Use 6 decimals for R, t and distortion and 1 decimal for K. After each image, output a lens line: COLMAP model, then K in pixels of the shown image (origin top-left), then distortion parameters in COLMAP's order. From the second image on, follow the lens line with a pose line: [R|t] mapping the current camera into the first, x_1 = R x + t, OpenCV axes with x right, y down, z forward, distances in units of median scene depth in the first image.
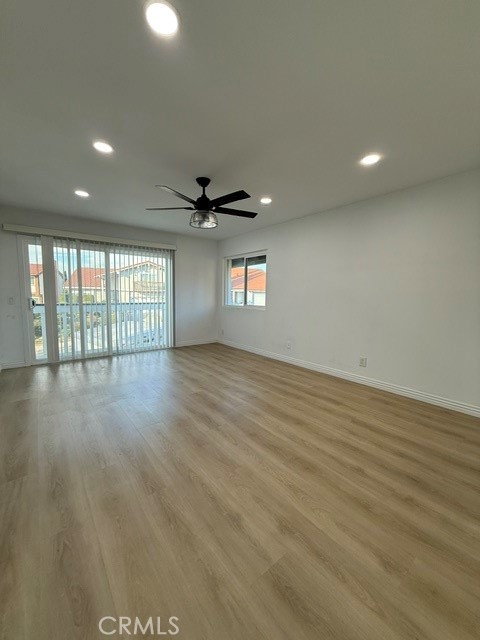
lens RADIAL K [[252.5, 0, 240.0], [0, 252.5, 320.0], [0, 0, 1]] dist [0.001186, 0.000239]
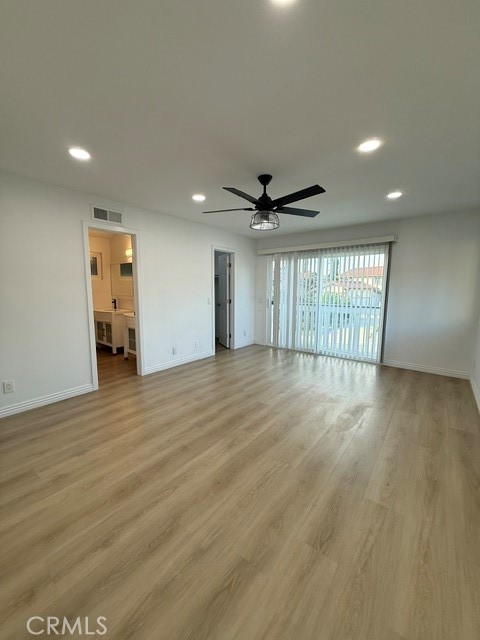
lens RADIAL K [[252.5, 0, 240.0], [0, 252.5, 320.0], [0, 0, 1]] dist [0.001186, 0.000239]
pose [[0.246285, 0.109999, -0.962935, 0.888665], [-0.103408, 0.990850, 0.086740, -0.129766], [0.963665, 0.078213, 0.255406, 0.825176]]
